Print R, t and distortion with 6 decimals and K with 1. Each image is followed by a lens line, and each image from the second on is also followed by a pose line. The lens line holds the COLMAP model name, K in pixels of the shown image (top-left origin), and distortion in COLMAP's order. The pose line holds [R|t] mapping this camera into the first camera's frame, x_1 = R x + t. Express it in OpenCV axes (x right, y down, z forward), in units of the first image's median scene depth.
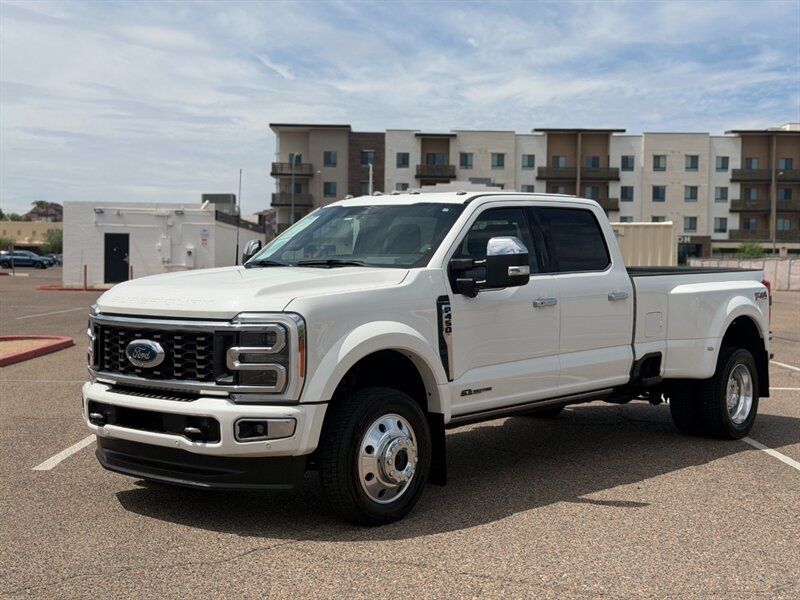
lens RADIAL K [[1110.2, 0, 400.0], [0, 1110.2, 300.0], [0, 0, 1]] dist [0.186845, -0.378620]
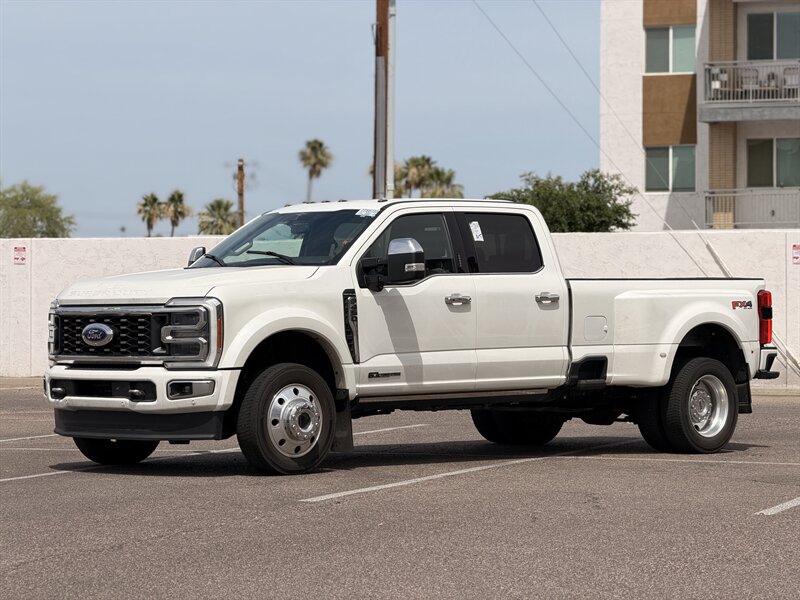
lens RADIAL K [[2369.8, 0, 400.0], [0, 2369.8, 300.0], [0, 0, 1]] dist [0.278821, -0.031540]
pose [[0.996152, -0.007426, -0.087329, 0.314366], [0.003299, 0.998875, -0.047307, 0.127459], [0.087582, 0.046837, 0.995056, -1.491314]]
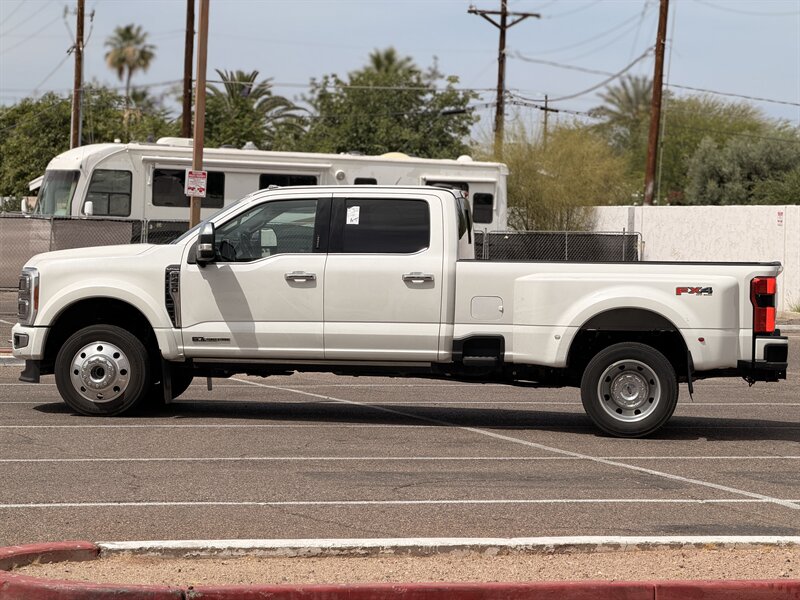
lens RADIAL K [[2369.8, 0, 400.0], [0, 2369.8, 300.0], [0, 0, 1]] dist [0.278821, -0.031540]
pose [[0.563325, 0.032461, -0.825598, 2.666470], [-0.053563, 0.998561, 0.002714, 0.016756], [0.824498, 0.042692, 0.564253, -0.427349]]
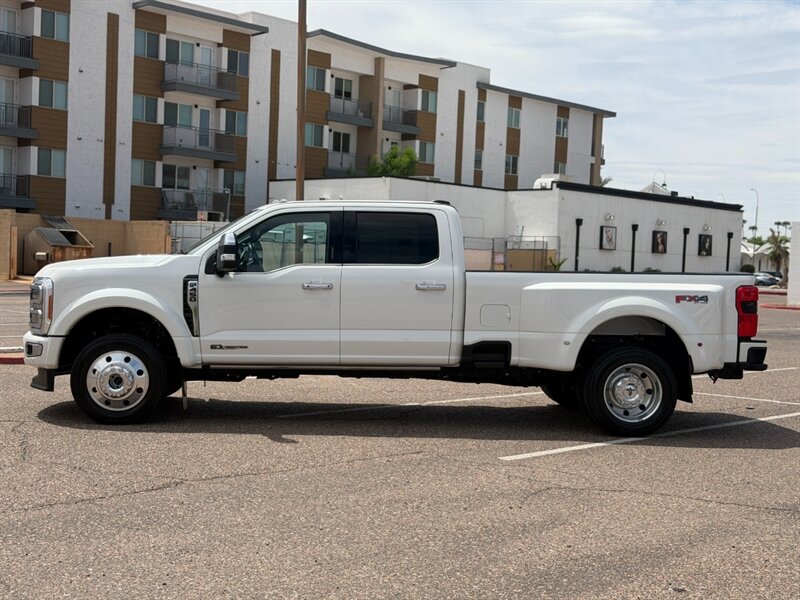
lens RADIAL K [[1110.2, 0, 400.0], [0, 1110.2, 300.0], [0, 0, 1]] dist [0.186845, -0.378620]
pose [[0.703520, 0.033985, -0.709863, 1.249825], [-0.050528, 0.998720, -0.002263, 0.018136], [0.708877, 0.037460, 0.704336, 0.200011]]
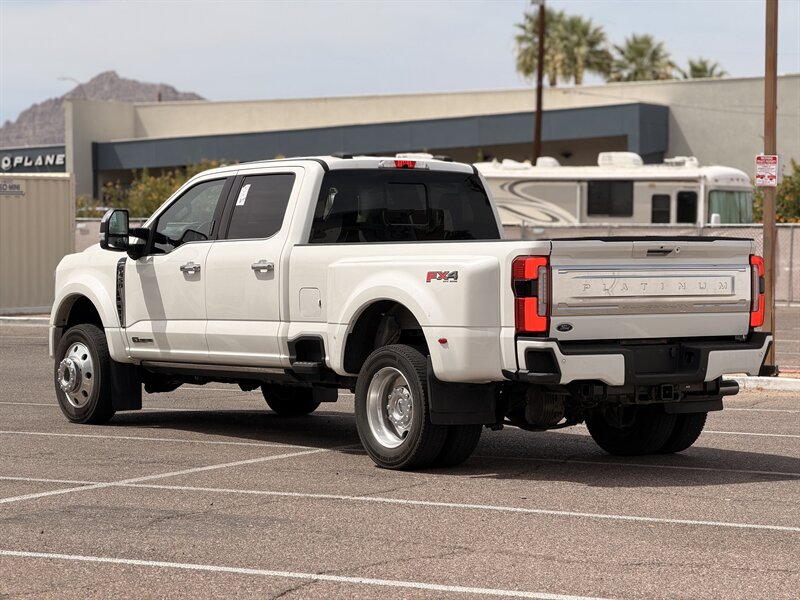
lens RADIAL K [[2369.8, 0, 400.0], [0, 2369.8, 300.0], [0, 0, 1]] dist [0.278821, -0.031540]
pose [[-0.246257, 0.016257, -0.969068, 2.590440], [-0.038025, 0.998927, 0.026421, -0.039848], [0.968458, 0.043356, -0.245375, 1.994807]]
